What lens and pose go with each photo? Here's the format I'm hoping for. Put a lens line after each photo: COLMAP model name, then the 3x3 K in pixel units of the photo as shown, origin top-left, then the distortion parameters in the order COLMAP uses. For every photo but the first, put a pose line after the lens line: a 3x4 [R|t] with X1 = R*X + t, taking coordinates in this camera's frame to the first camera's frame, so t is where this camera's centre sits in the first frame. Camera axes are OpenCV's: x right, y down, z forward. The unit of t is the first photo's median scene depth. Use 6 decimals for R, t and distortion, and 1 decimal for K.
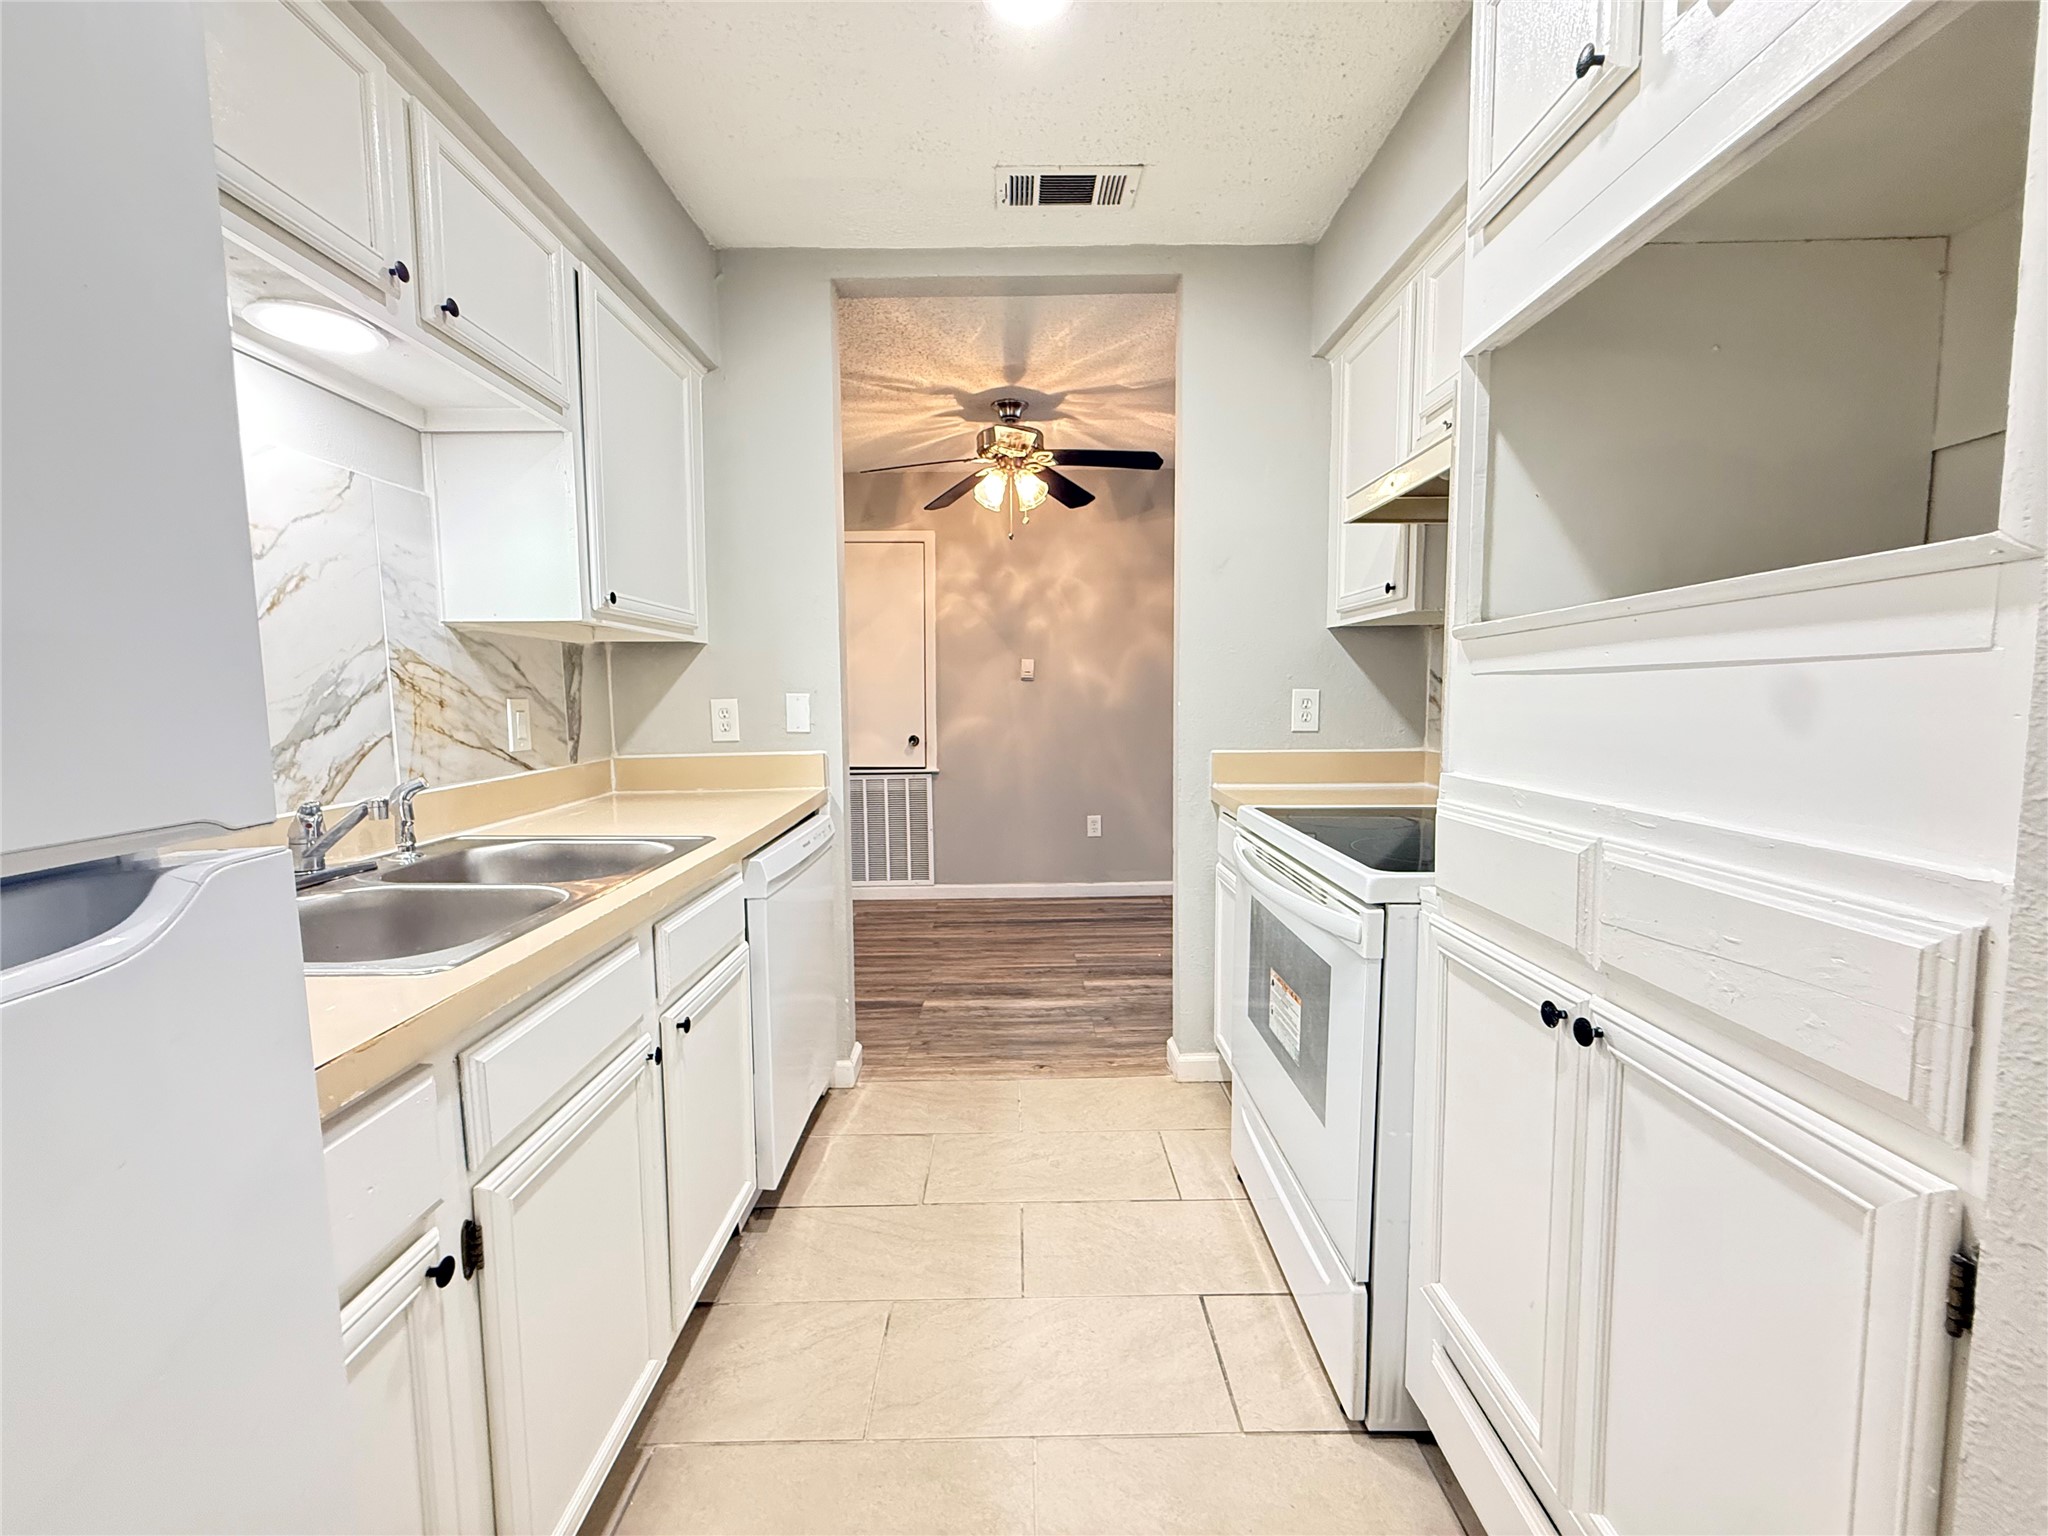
lens RADIAL K [[818.0, 0, 1026.4], [0, 818.0, 766.1], [0, 0, 1]] dist [-0.001054, 0.000539]
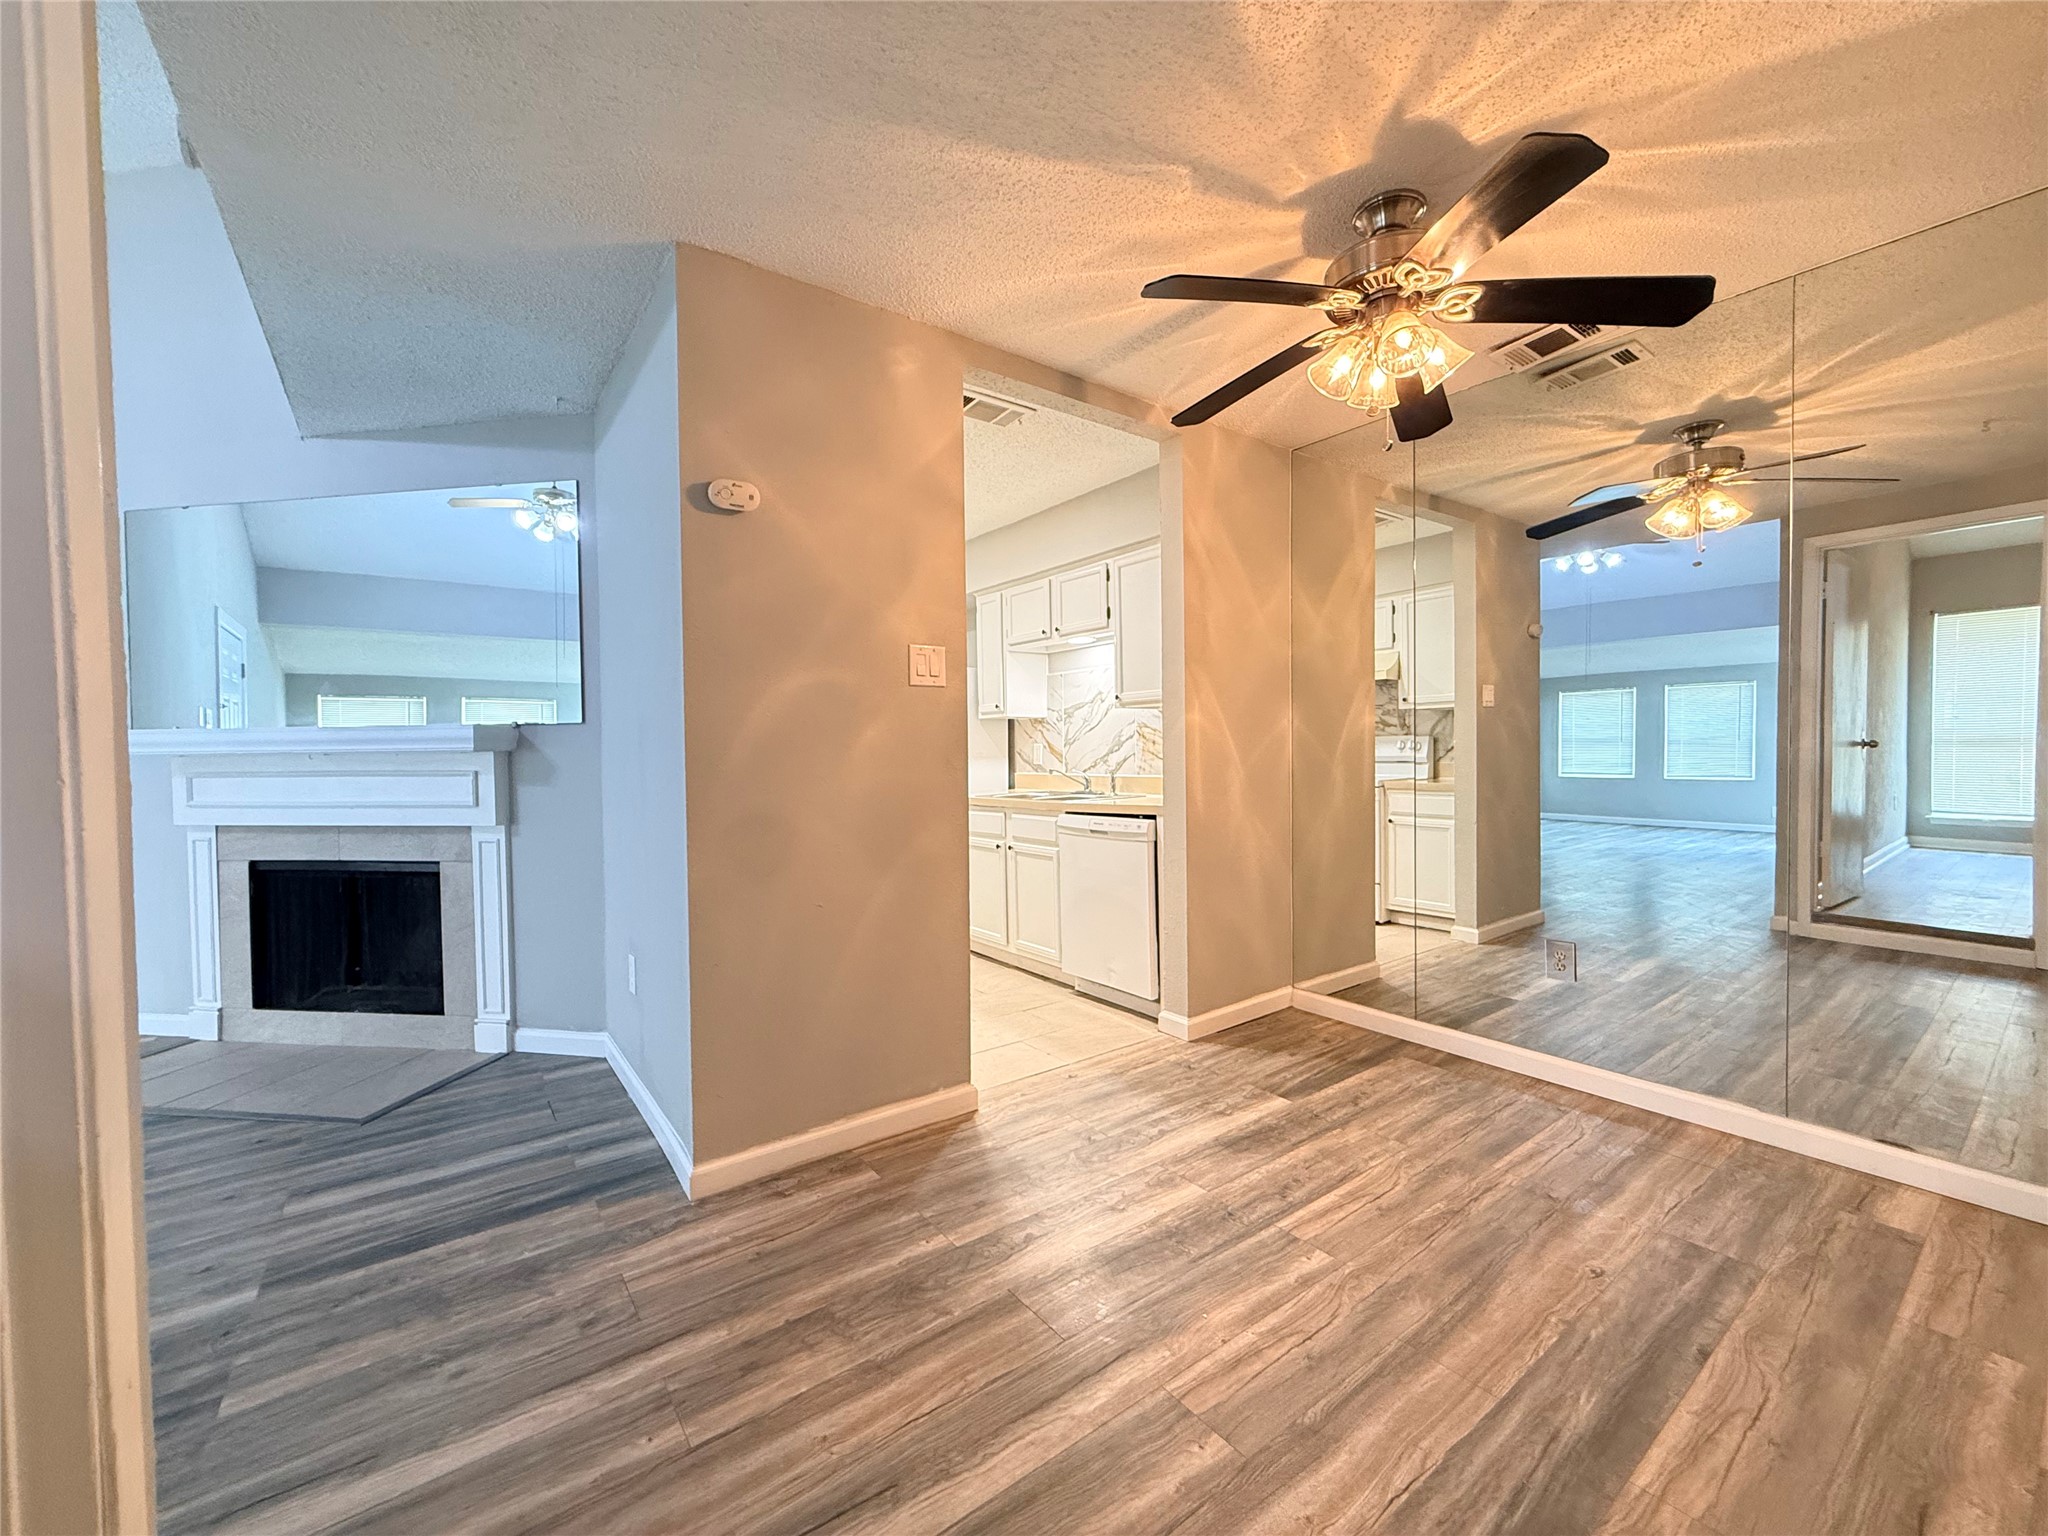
lens RADIAL K [[818.0, 0, 1017.4], [0, 818.0, 766.8], [0, 0, 1]] dist [-0.001054, 0.000539]
pose [[-0.812650, 0.031251, -0.581914, 0.589213], [-0.031181, 0.994799, 0.096969, -0.125942], [0.581918, 0.096947, -0.807448, 1.513514]]
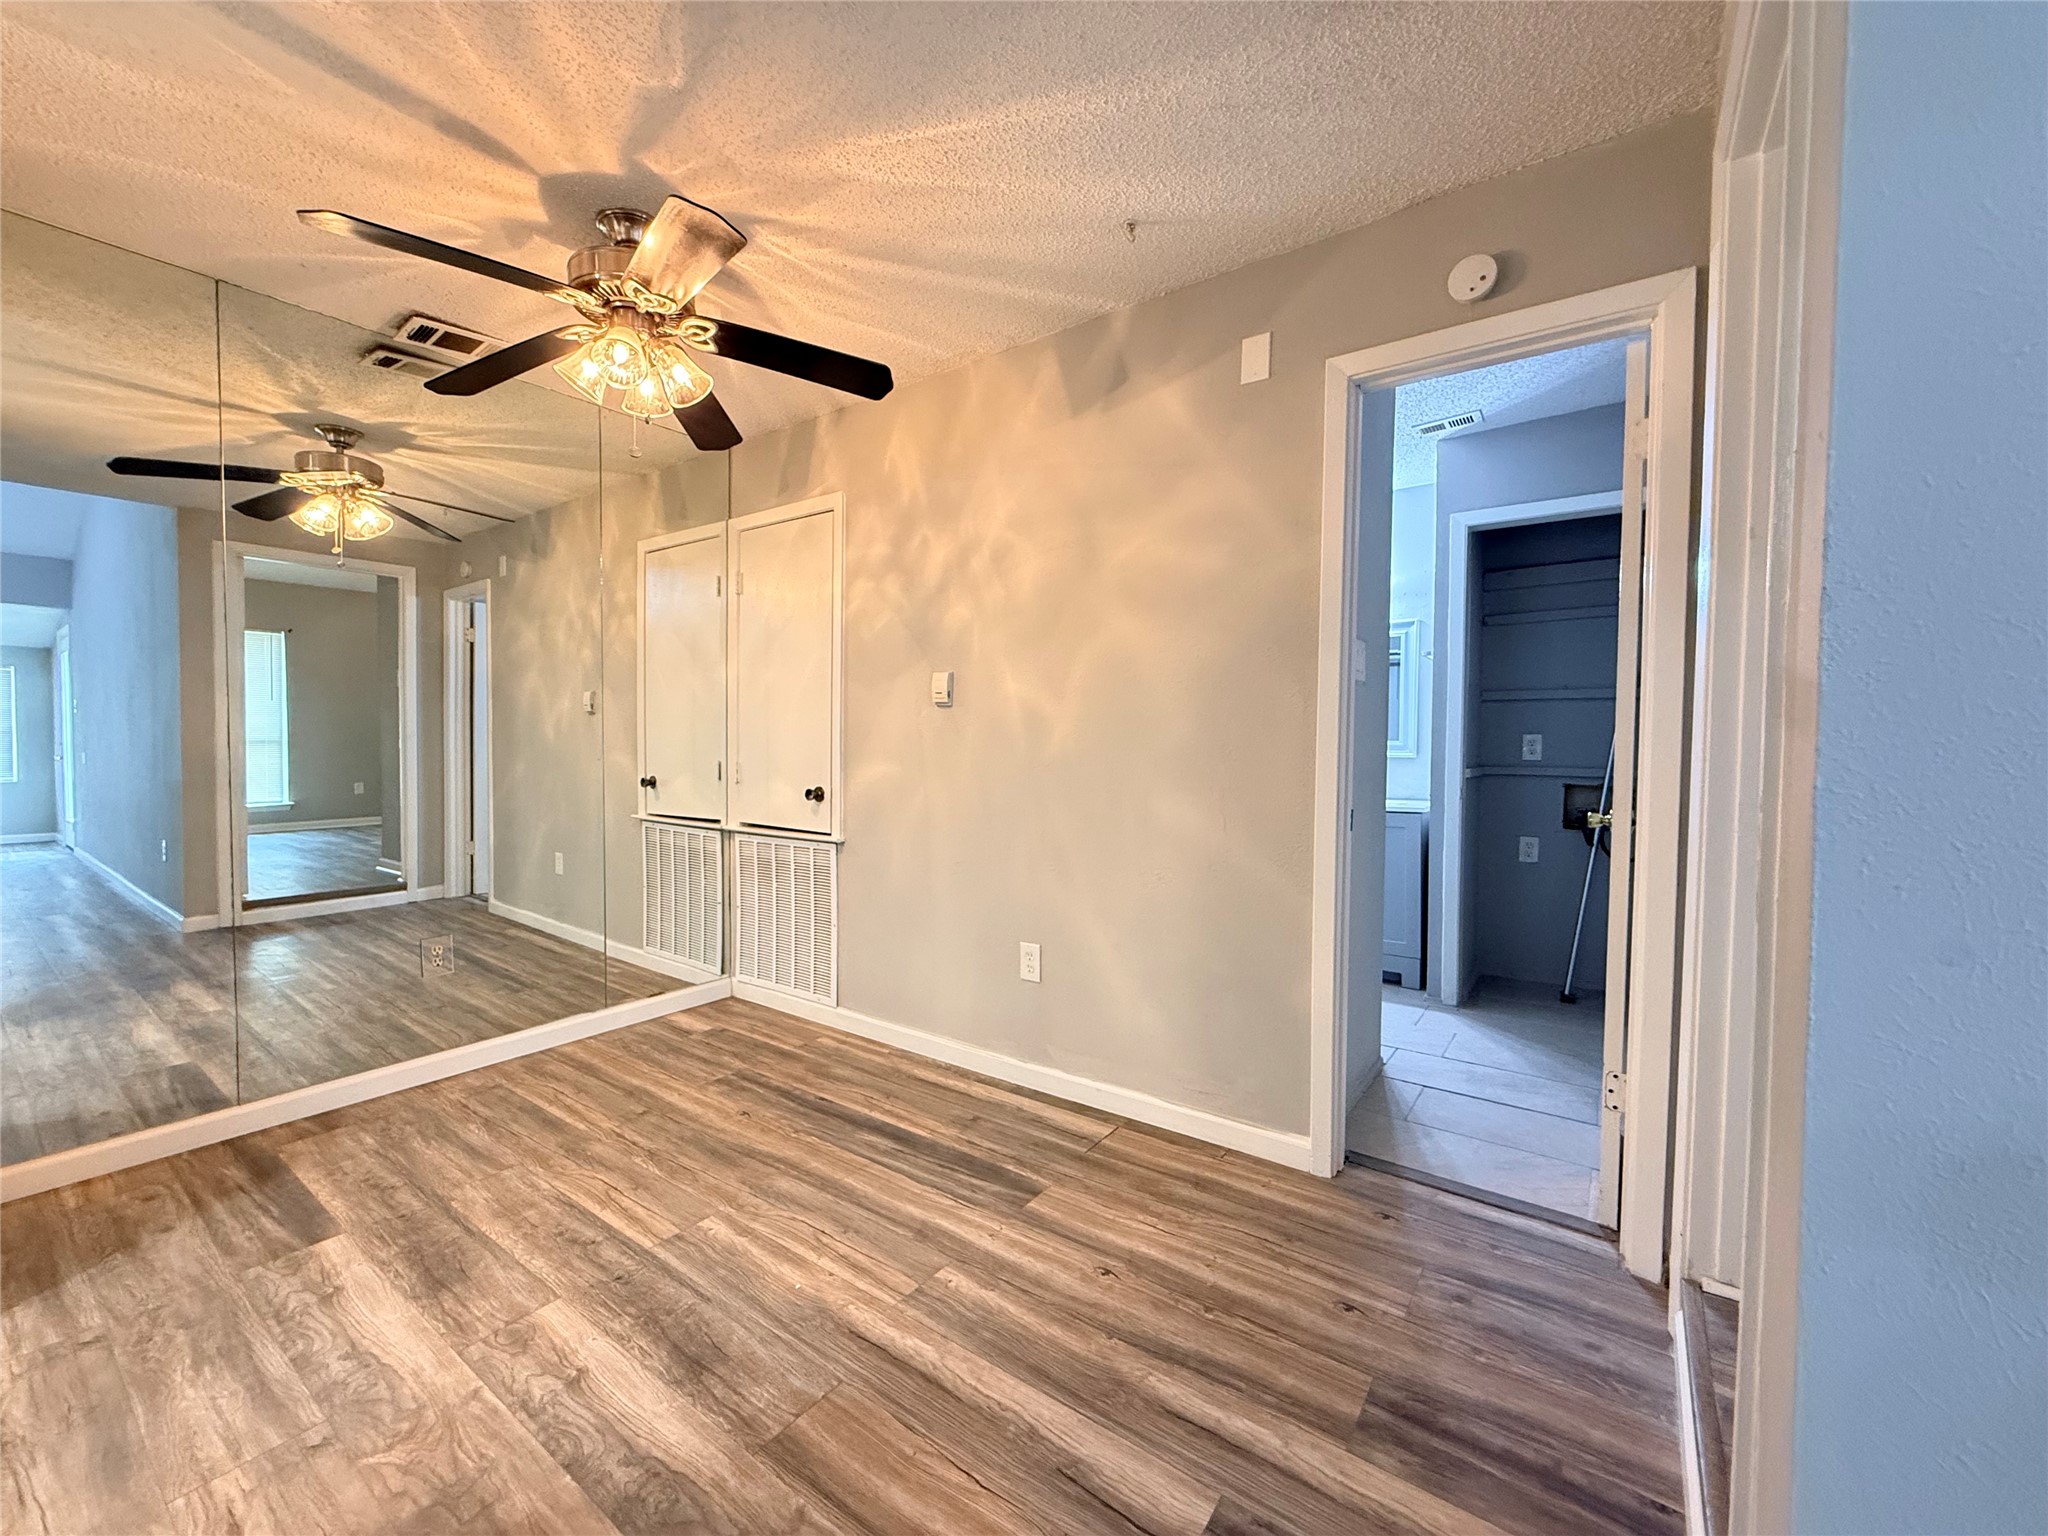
lens RADIAL K [[818.0, 0, 1021.4], [0, 818.0, 765.7], [0, 0, 1]] dist [-0.001054, 0.000539]
pose [[0.798528, 0.031582, -0.601129, 0.633568], [-0.062841, 0.997540, -0.031069, -0.067352], [0.598668, 0.062585, 0.798548, 0.819847]]
